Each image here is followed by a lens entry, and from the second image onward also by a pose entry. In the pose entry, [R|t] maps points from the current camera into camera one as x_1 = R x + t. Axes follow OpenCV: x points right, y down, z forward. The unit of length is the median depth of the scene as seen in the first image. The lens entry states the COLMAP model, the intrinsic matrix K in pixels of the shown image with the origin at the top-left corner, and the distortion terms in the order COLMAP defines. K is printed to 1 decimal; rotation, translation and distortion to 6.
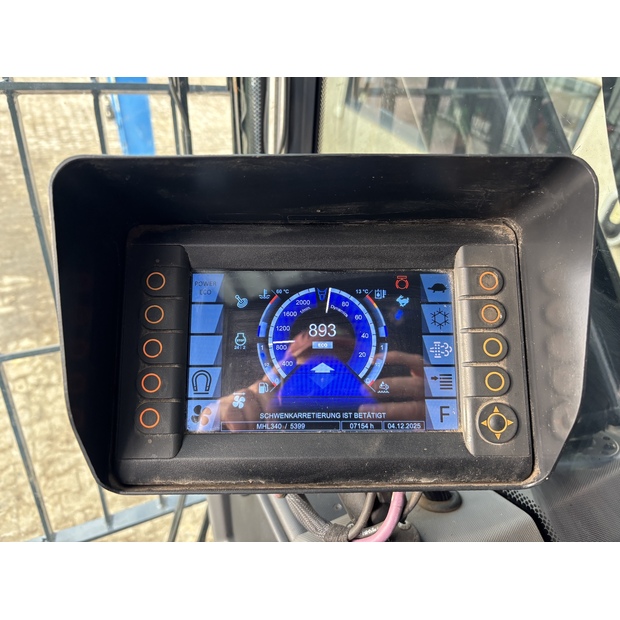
lens RADIAL K [[468.5, 0, 312.7], [0, 468.5, 314.0], [0, 0, 1]] dist [0.045980, -0.045795]
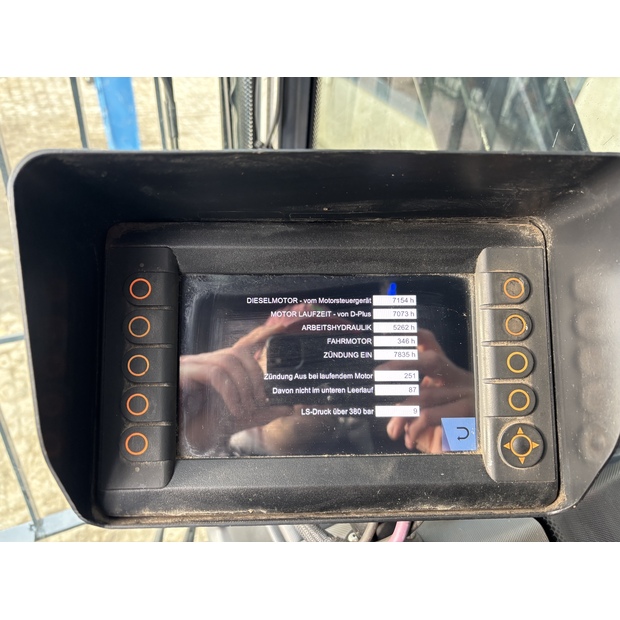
lens RADIAL K [[468.5, 0, 312.4], [0, 468.5, 312.3], [0, 0, 1]] dist [0.045980, -0.045795]
pose [[0.999665, -0.001017, 0.025878, -0.033651], [-0.000465, 0.998363, 0.057196, -0.073387], [-0.025894, -0.057189, 0.998027, 0.106380]]
